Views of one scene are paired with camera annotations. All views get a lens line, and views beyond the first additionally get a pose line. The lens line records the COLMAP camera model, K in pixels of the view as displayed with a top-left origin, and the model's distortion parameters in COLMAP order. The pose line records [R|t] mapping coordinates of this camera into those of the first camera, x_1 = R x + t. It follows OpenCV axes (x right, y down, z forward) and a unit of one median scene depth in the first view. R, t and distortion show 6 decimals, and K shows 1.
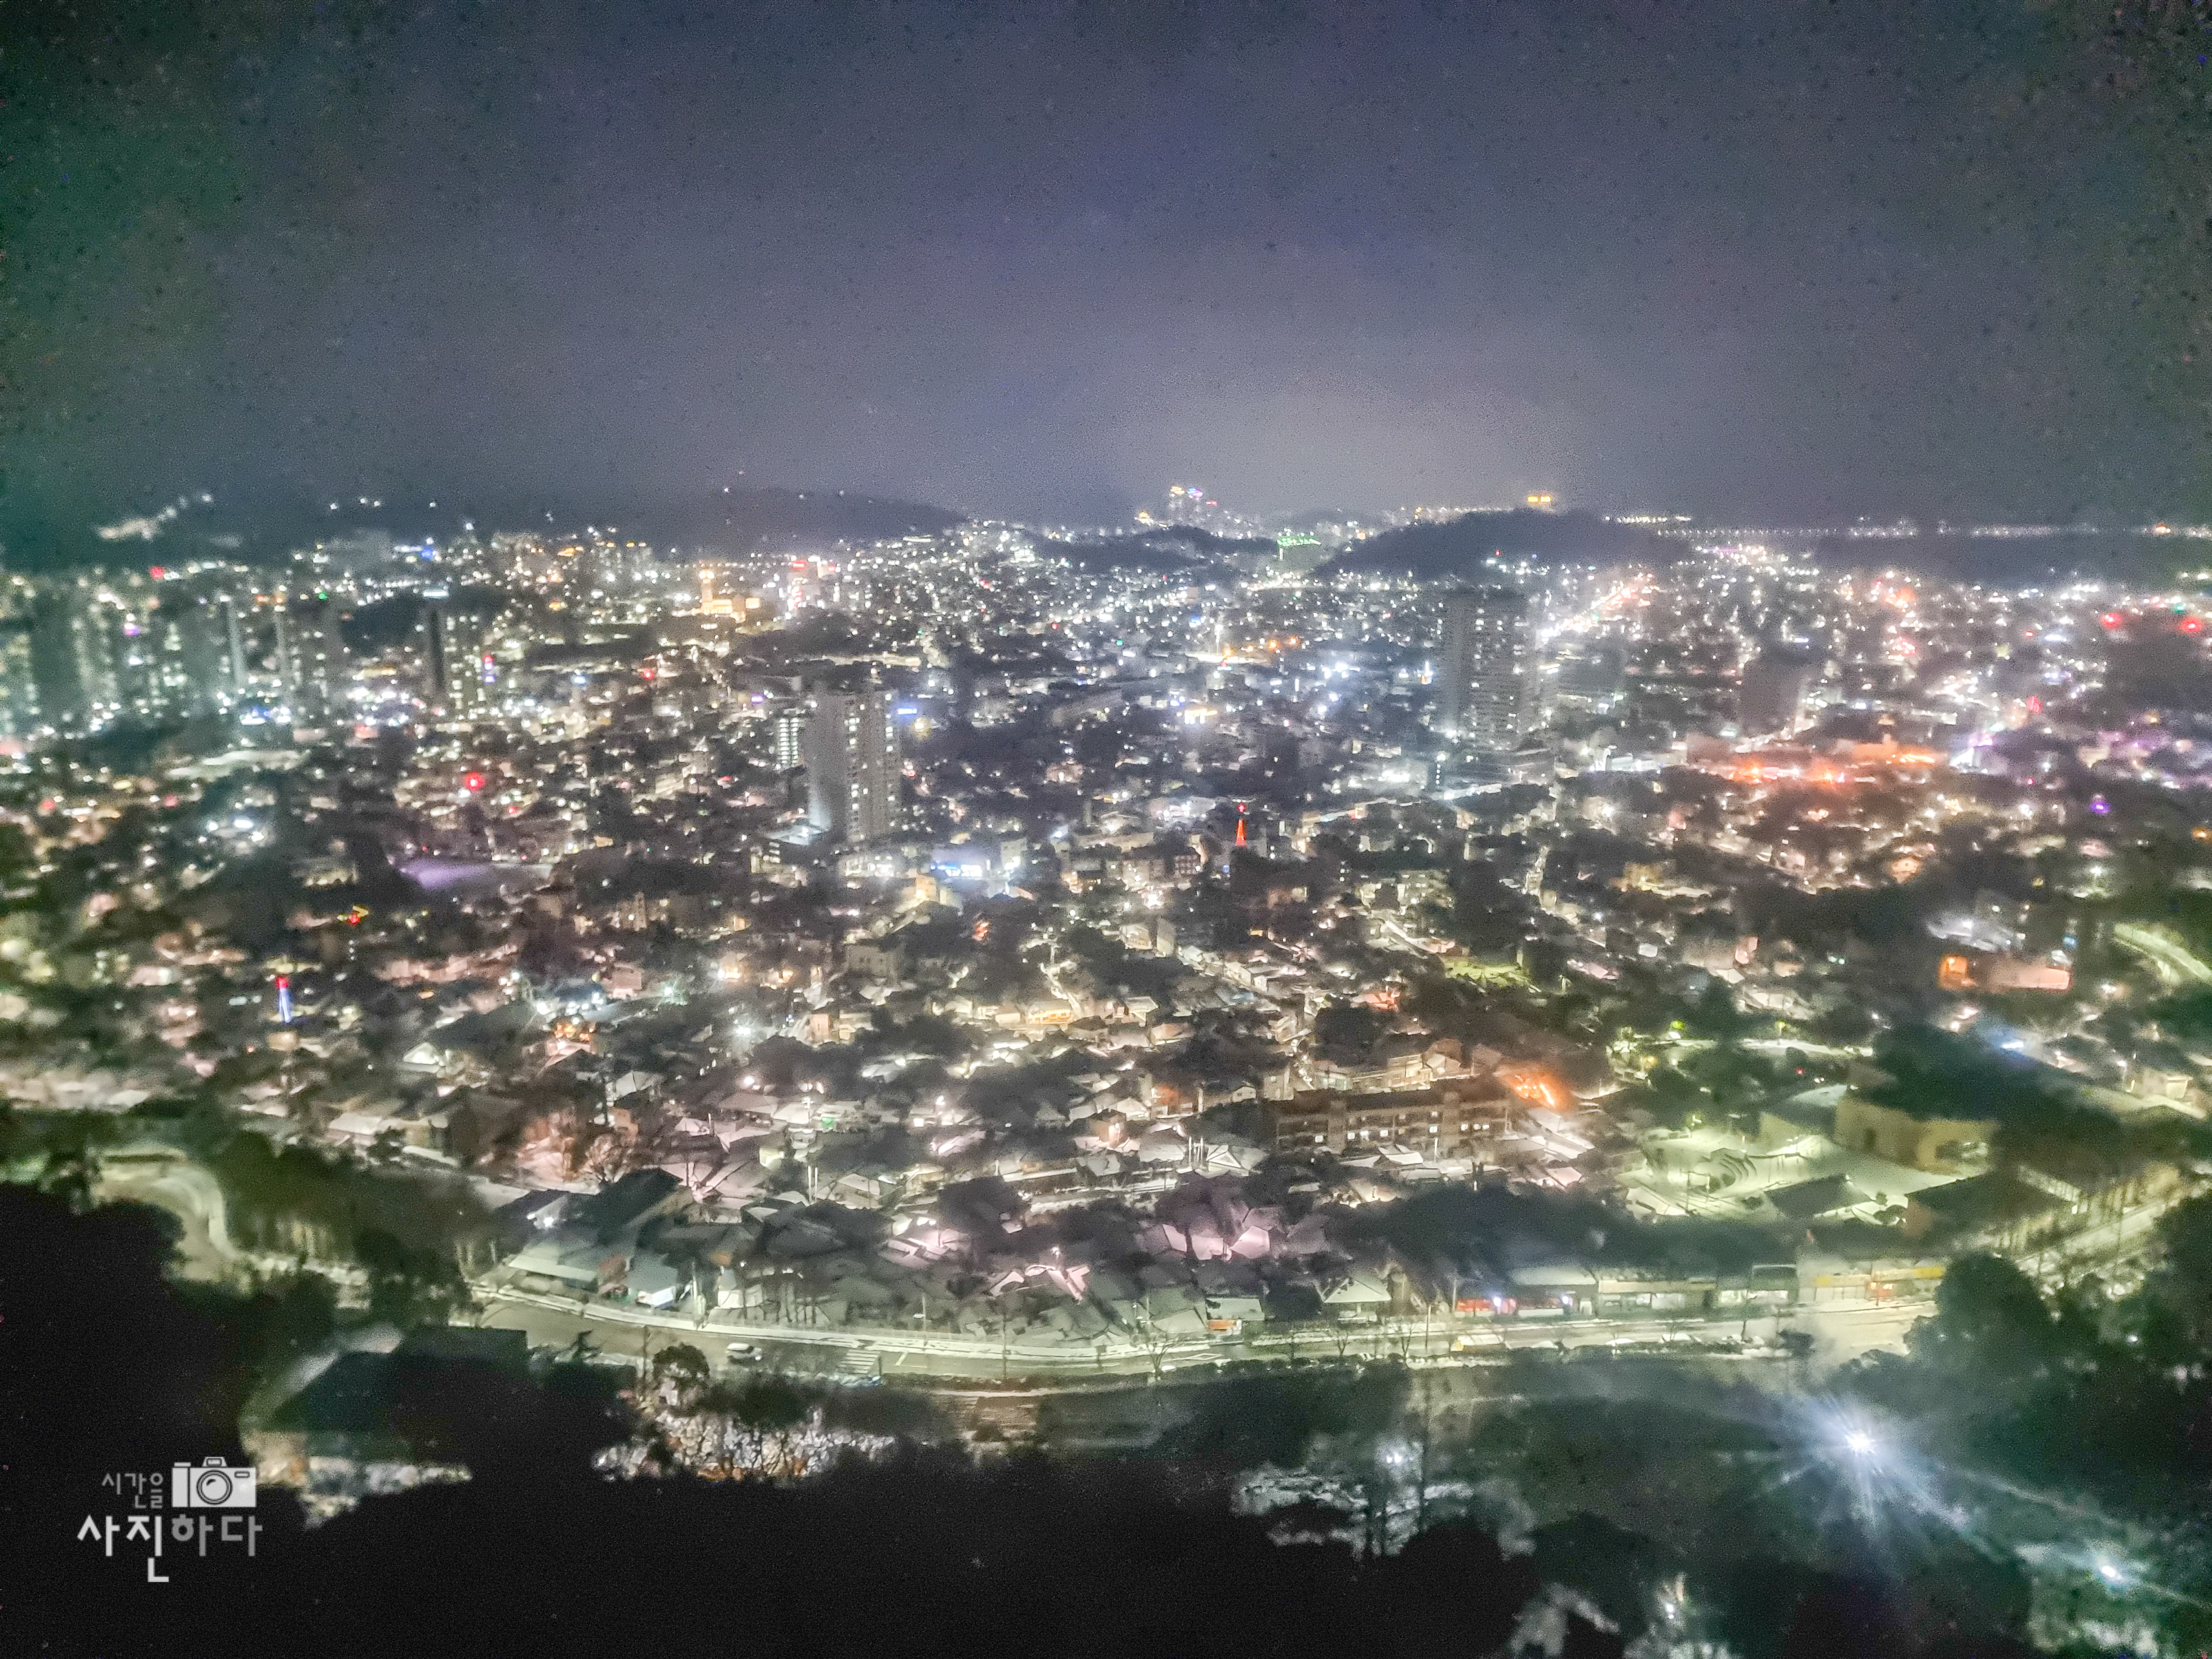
lens RADIAL K [[1529.7, 0, 1149.8], [0, 1529.7, 833.0], [0, 0, 1]] dist [0.101836, -0.086115]
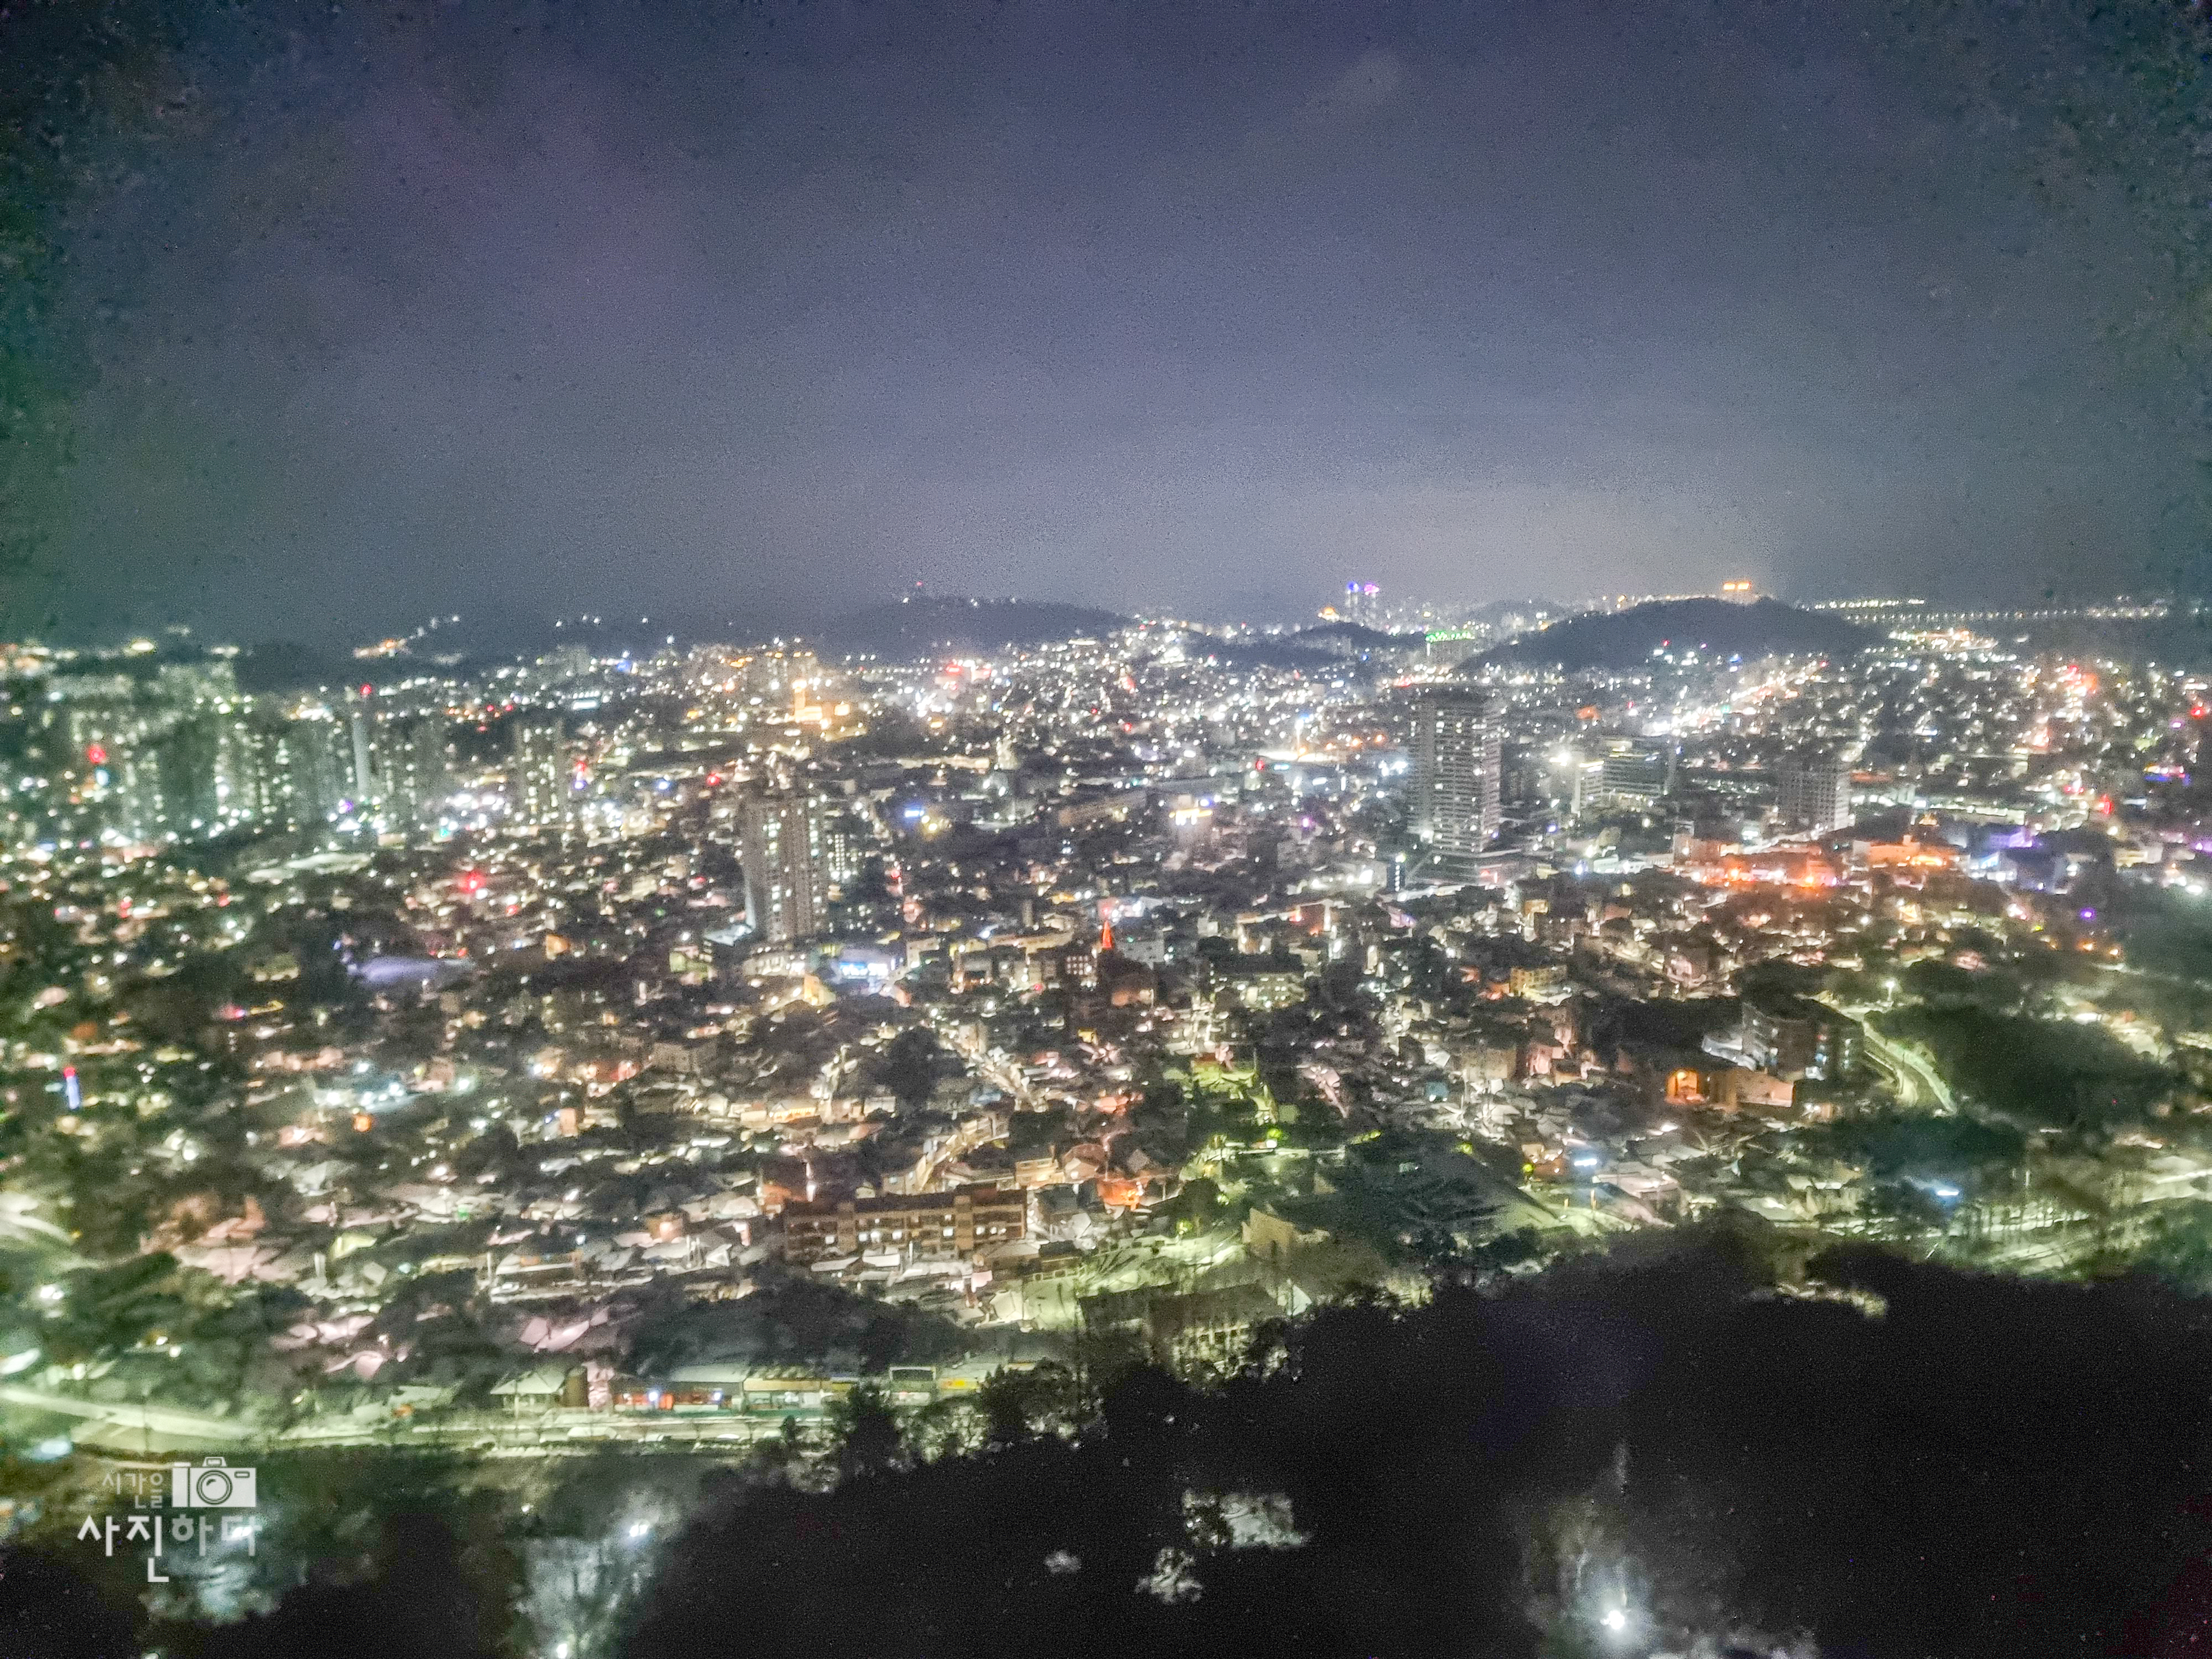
lens RADIAL K [[1529.7, 0, 1149.8], [0, 1529.7, 833.0], [0, 0, 1]] dist [0.101836, -0.086115]
pose [[0.991031, -0.002485, -0.133611, 0.131746], [-0.005696, 0.998133, -0.060816, -0.003694], [0.133513, 0.061031, 0.989166, -0.006281]]
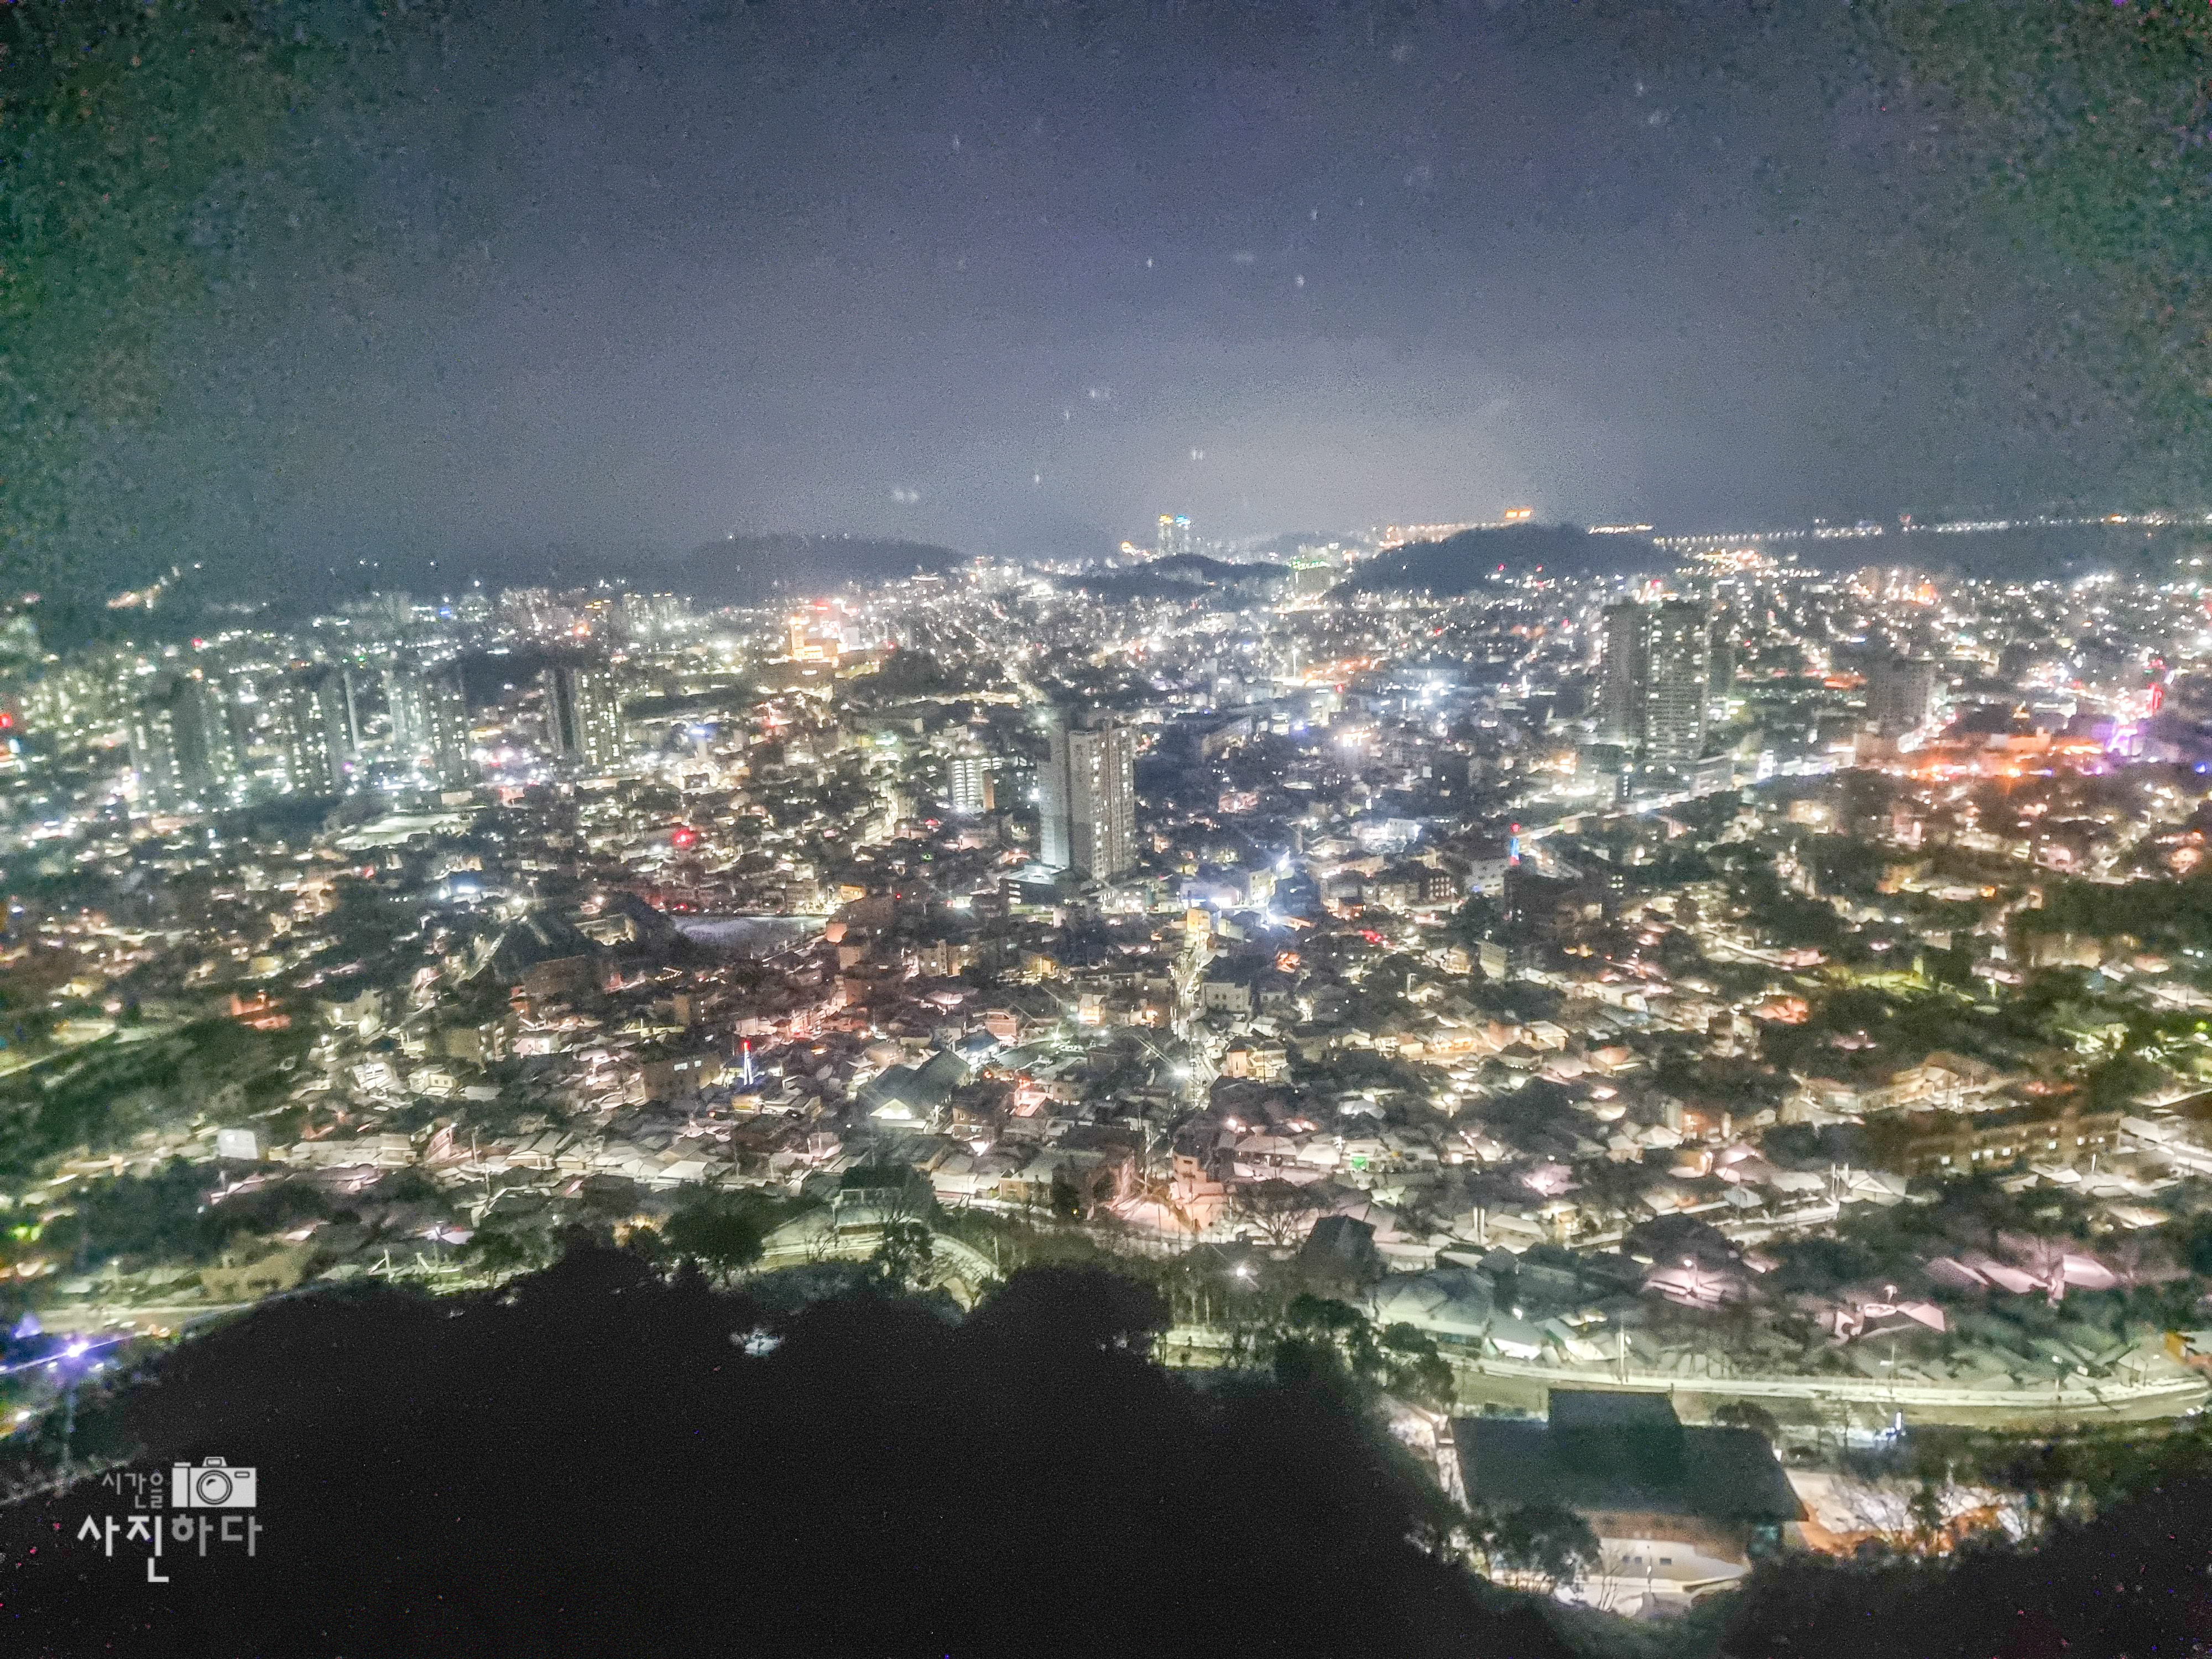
lens RADIAL K [[1517.1, 0, 1162.6], [0, 1517.1, 827.7], [0, 0, 1]] dist [0.122130, -0.117773]
pose [[0.998703, -0.045227, 0.023388, -0.112903], [0.045691, 0.998762, -0.019691, -0.004170], [-0.022468, 0.020734, 0.999533, 0.006088]]
